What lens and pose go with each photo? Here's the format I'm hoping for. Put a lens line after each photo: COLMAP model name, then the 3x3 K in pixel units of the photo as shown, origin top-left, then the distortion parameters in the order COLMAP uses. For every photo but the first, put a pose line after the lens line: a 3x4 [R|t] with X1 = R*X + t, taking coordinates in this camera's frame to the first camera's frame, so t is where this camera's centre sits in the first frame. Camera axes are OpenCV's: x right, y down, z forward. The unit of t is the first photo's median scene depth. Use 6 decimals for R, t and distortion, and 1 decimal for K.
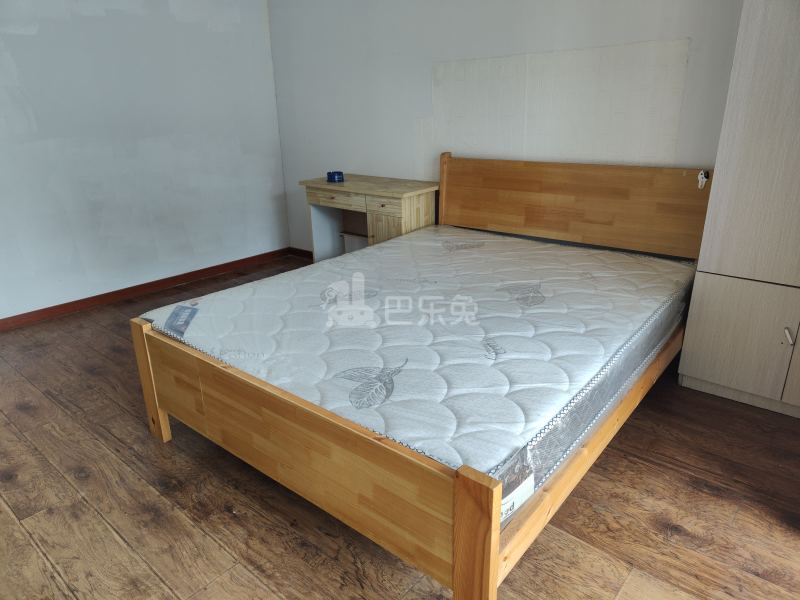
lens RADIAL K [[548.3, 0, 399.8], [0, 548.3, 295.2], [0, 0, 1]] dist [0.056139, -0.044374]
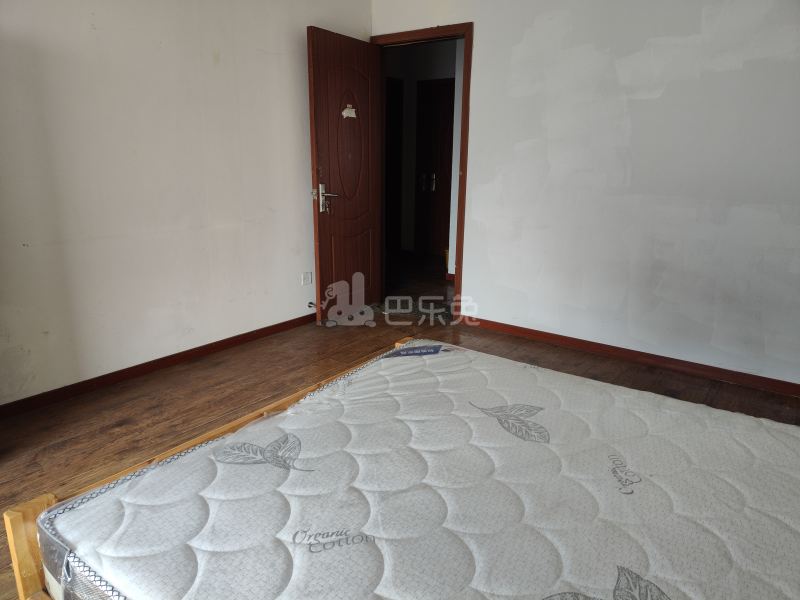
lens RADIAL K [[548.3, 0, 399.8], [0, 548.3, 295.2], [0, 0, 1]] dist [0.056139, -0.044374]
pose [[0.075498, 0.260335, -0.962562, 0.522723], [-0.347718, 0.911597, 0.219277, -0.242795], [0.934555, 0.318145, 0.159347, 0.636823]]
